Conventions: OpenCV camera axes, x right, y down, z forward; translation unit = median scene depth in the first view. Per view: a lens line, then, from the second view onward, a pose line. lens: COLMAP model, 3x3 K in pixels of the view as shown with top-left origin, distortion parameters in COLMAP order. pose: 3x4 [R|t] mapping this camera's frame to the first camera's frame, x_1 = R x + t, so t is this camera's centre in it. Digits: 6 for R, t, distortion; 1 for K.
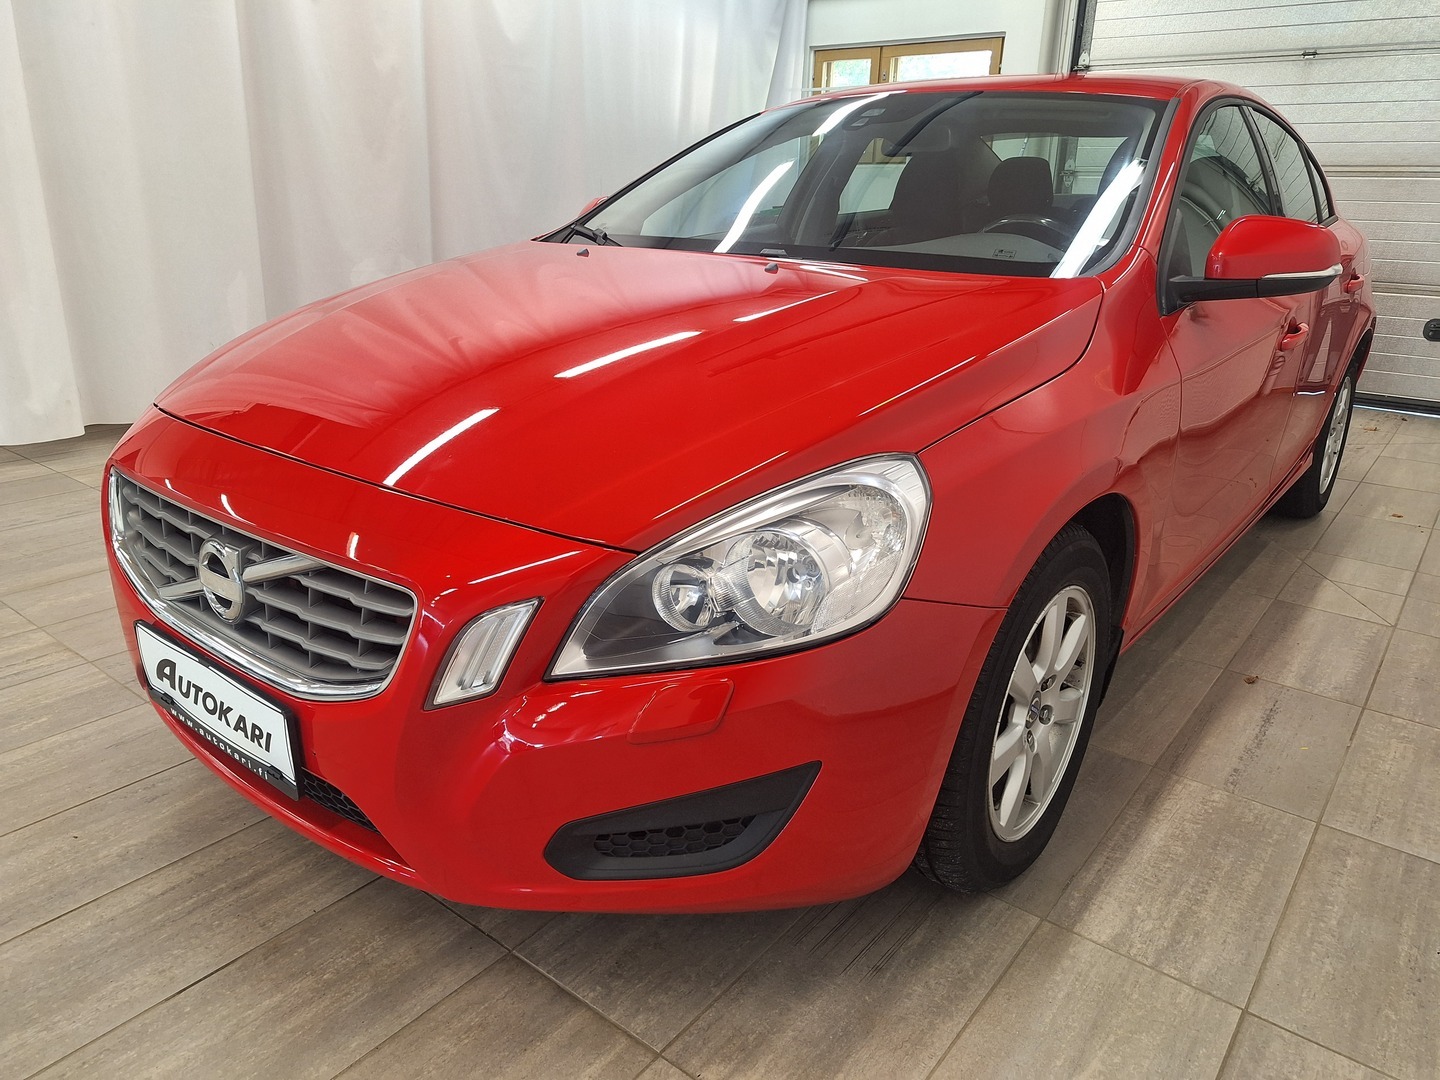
lens RADIAL K [[1005.3, 0, 720.0], [0, 1005.3, 540.0], [0, 0, 1]] dist [0.020123, -0.005163]
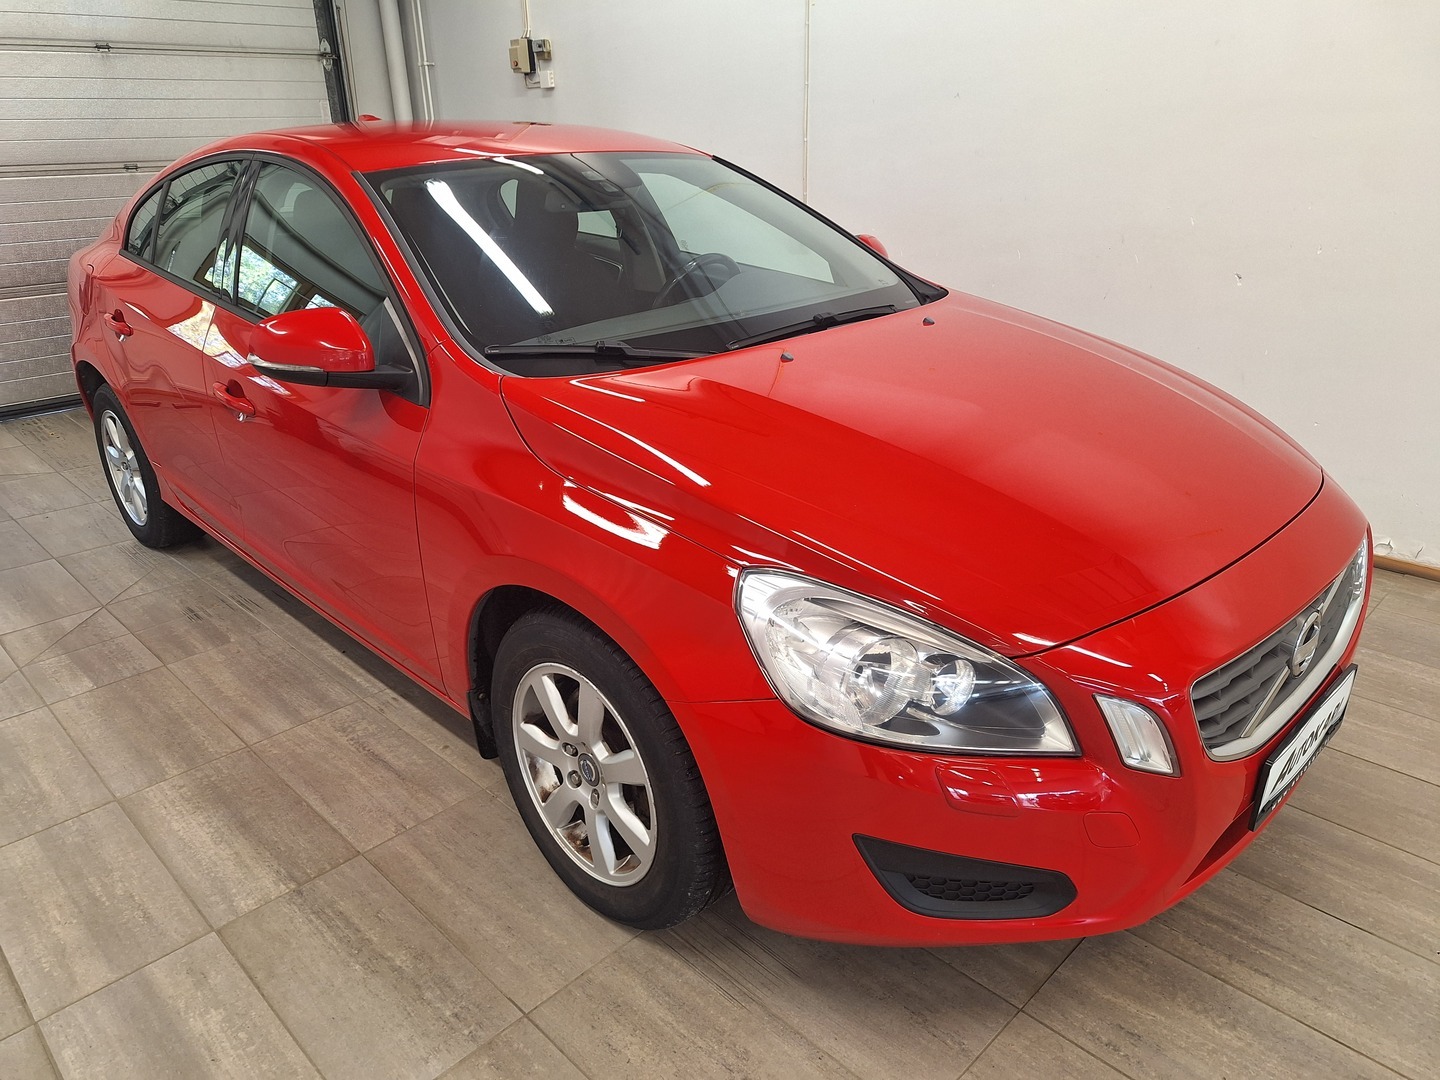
lens RADIAL K [[1005.3, 0, 720.0], [0, 1005.3, 540.0], [0, 0, 1]] dist [0.020123, -0.005163]
pose [[0.117711, -0.400965, 0.908499, -1.484007], [0.350891, 0.872638, 0.339674, -0.660058], [-0.928988, 0.278801, 0.243414, 1.203361]]
